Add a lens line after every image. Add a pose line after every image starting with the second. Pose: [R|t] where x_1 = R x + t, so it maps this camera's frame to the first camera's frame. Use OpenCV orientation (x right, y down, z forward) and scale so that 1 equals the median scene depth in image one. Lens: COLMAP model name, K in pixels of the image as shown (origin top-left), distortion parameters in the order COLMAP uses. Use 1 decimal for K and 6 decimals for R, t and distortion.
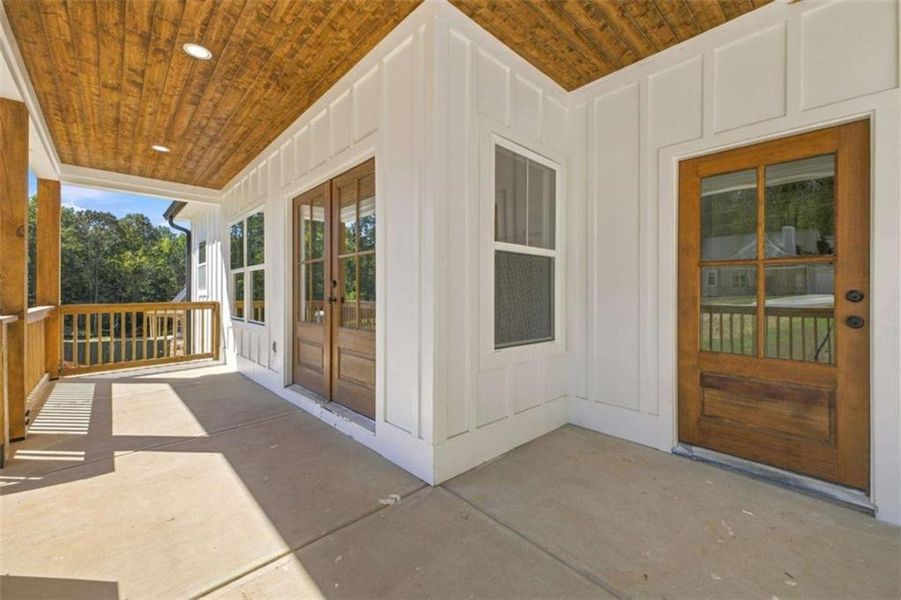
lens RADIAL K [[365.6, 0, 449.3], [0, 365.6, 293.8], [0, 0, 1]] dist [0.014219, -0.000124]
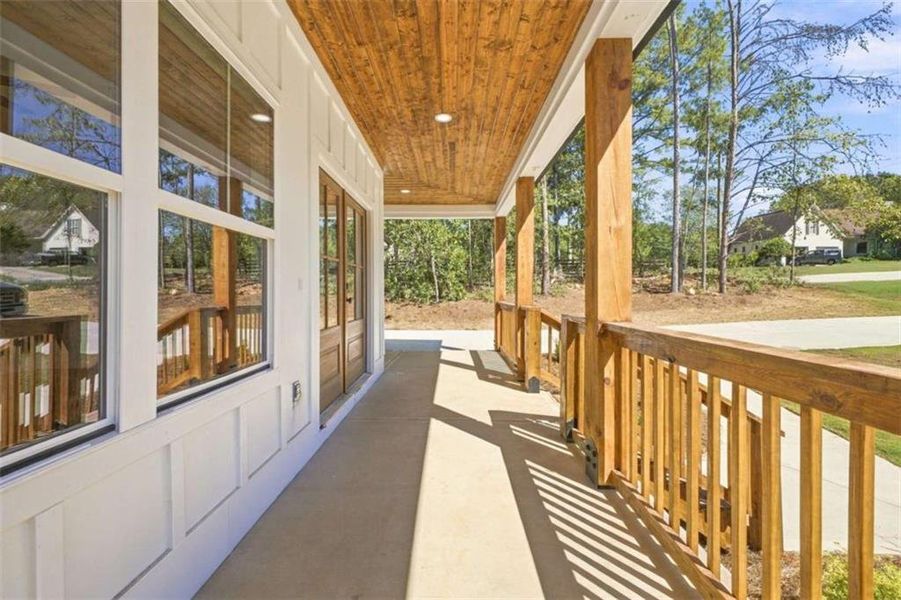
lens RADIAL K [[365.6, 0, 449.3], [0, 365.6, 293.8], [0, 0, 1]] dist [0.014219, -0.000124]
pose [[-0.725463, -0.000514, 0.688261, -1.599733], [0.001438, 0.999996, 0.002263, 0.014724], [-0.688260, 0.002632, -0.725460, 1.928186]]
